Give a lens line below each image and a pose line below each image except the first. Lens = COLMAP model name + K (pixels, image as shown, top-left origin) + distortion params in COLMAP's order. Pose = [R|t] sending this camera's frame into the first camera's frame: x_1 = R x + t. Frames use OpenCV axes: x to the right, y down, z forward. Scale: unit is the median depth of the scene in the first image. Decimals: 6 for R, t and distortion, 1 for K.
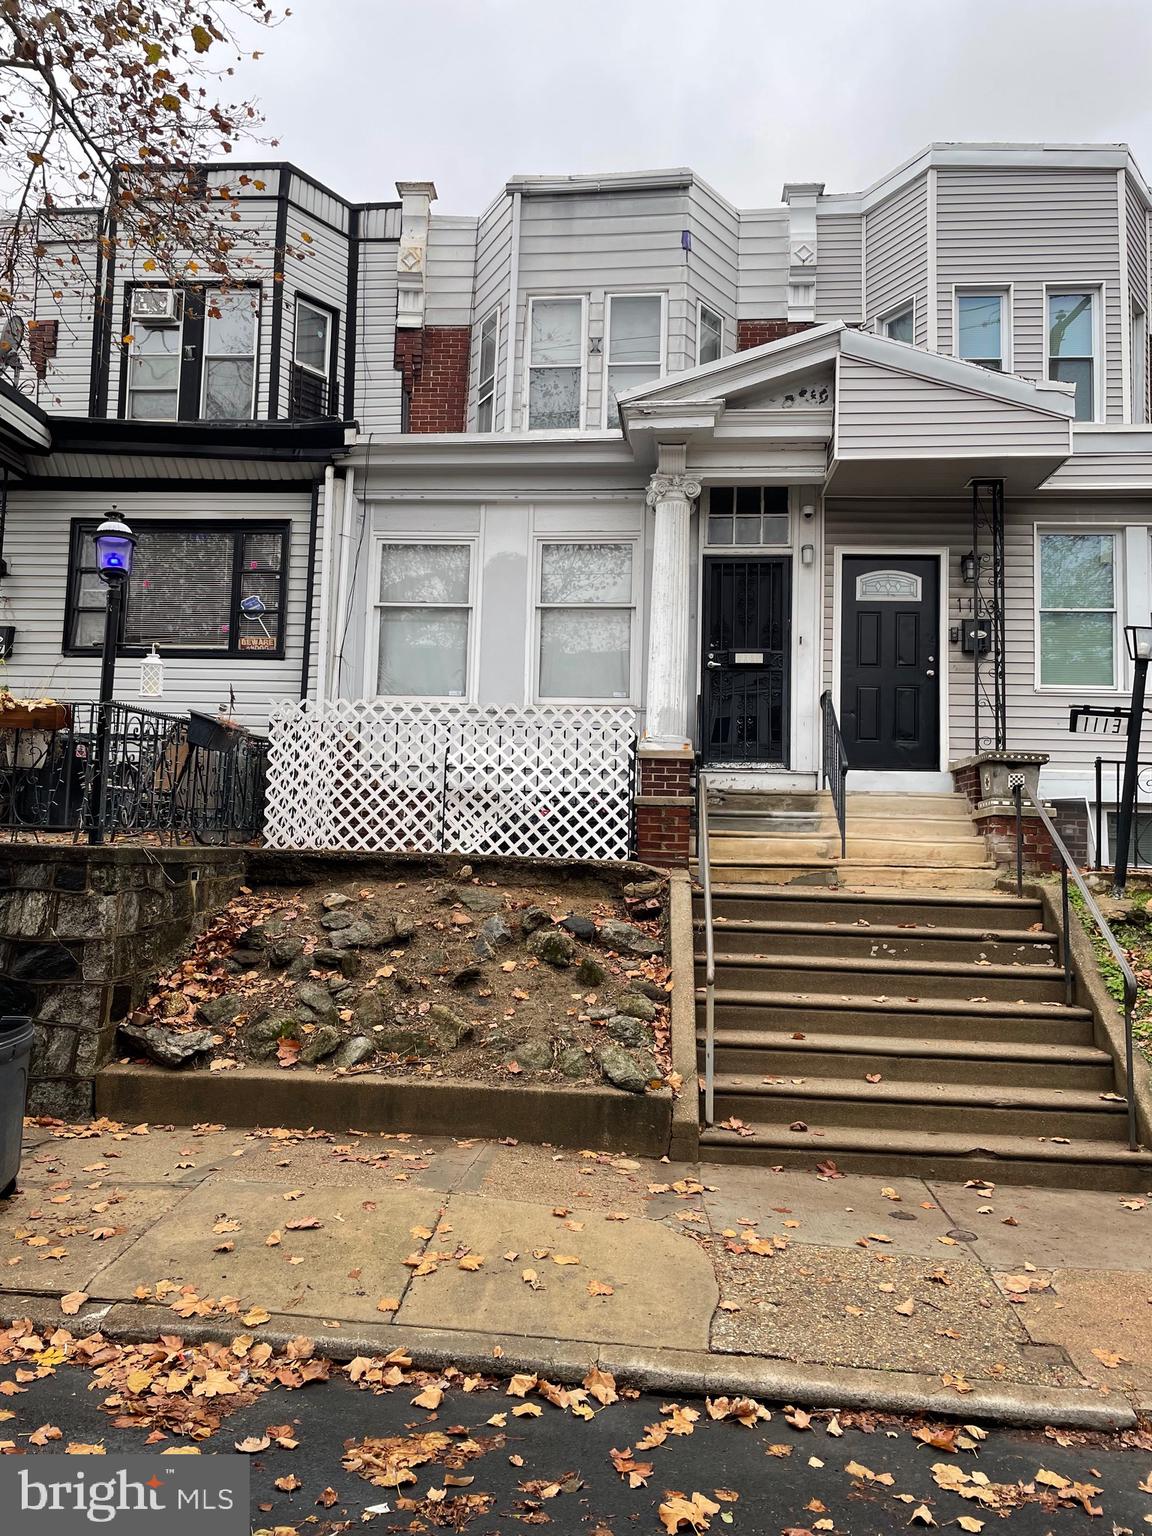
lens RADIAL K [[1152.0, 0, 577.9], [0, 1152.0, 762.3], [0, 0, 1]] dist [0.068115, -0.089364]
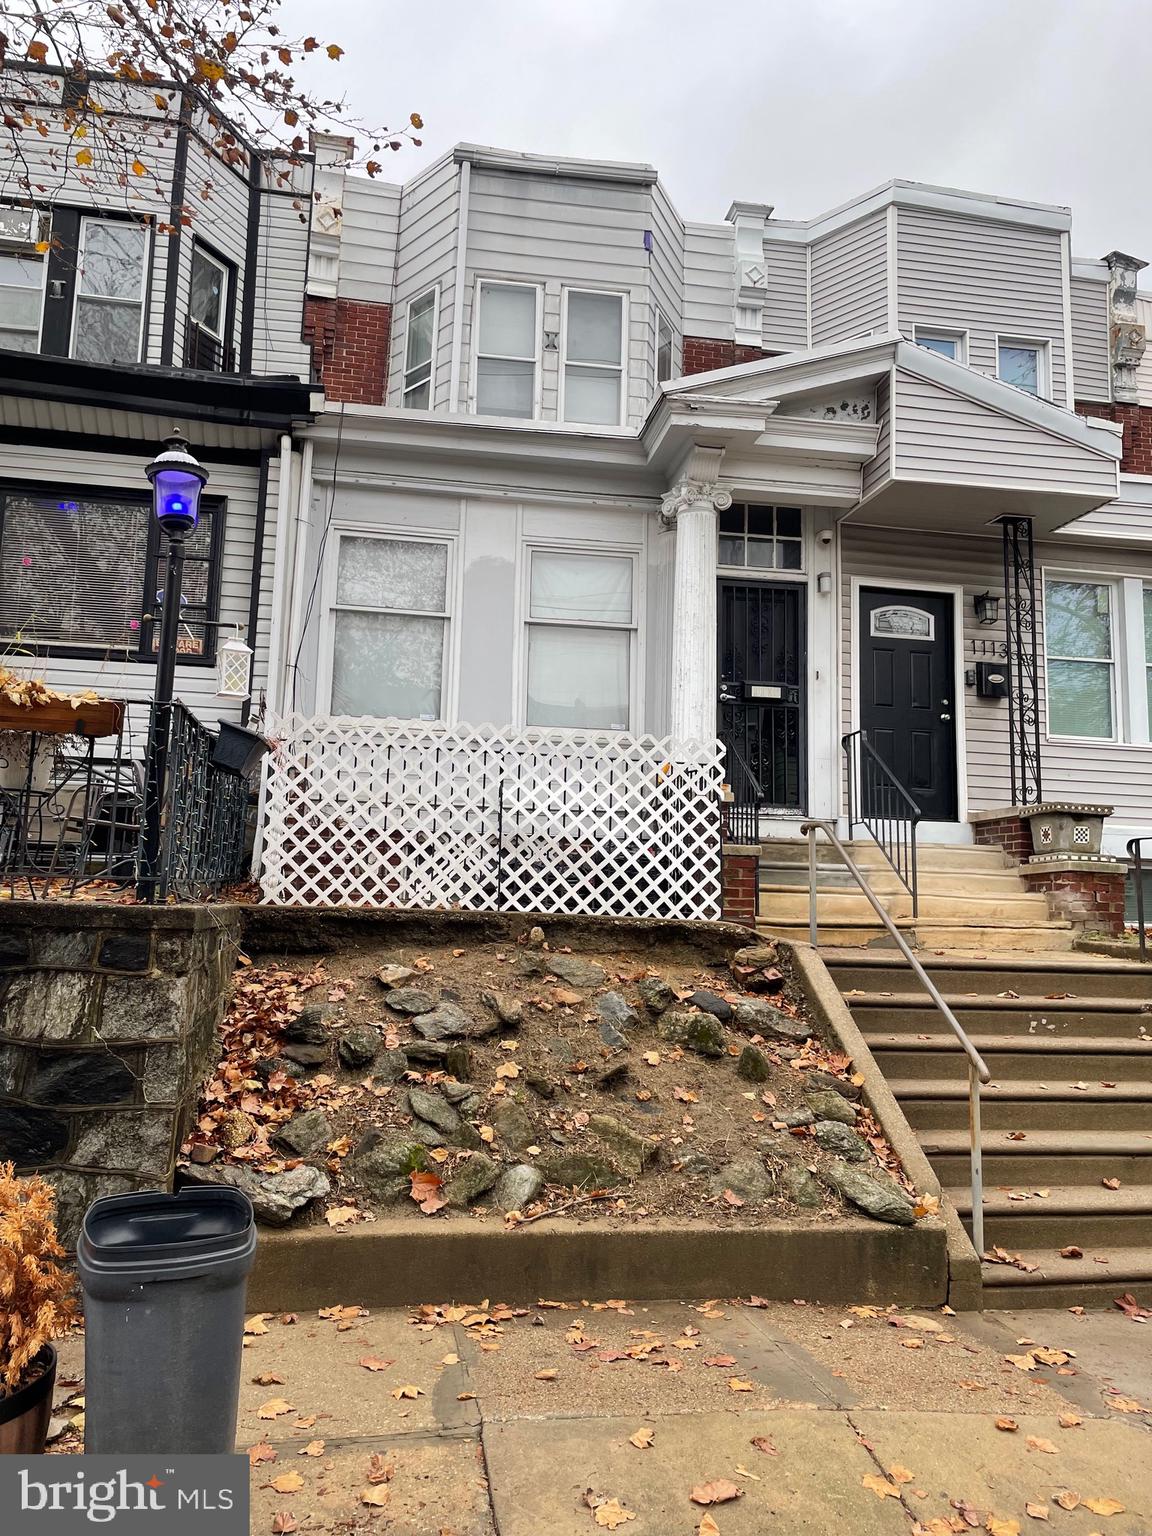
lens RADIAL K [[1152.0, 0, 561.9], [0, 1152.0, 758.0], [0, 0, 1]] dist [0.068115, -0.089364]
pose [[0.967978, 0.033824, 0.248746, -0.254926], [-0.022844, 0.998639, -0.046894, 0.007880], [-0.249993, 0.039710, 0.967433, 0.188933]]
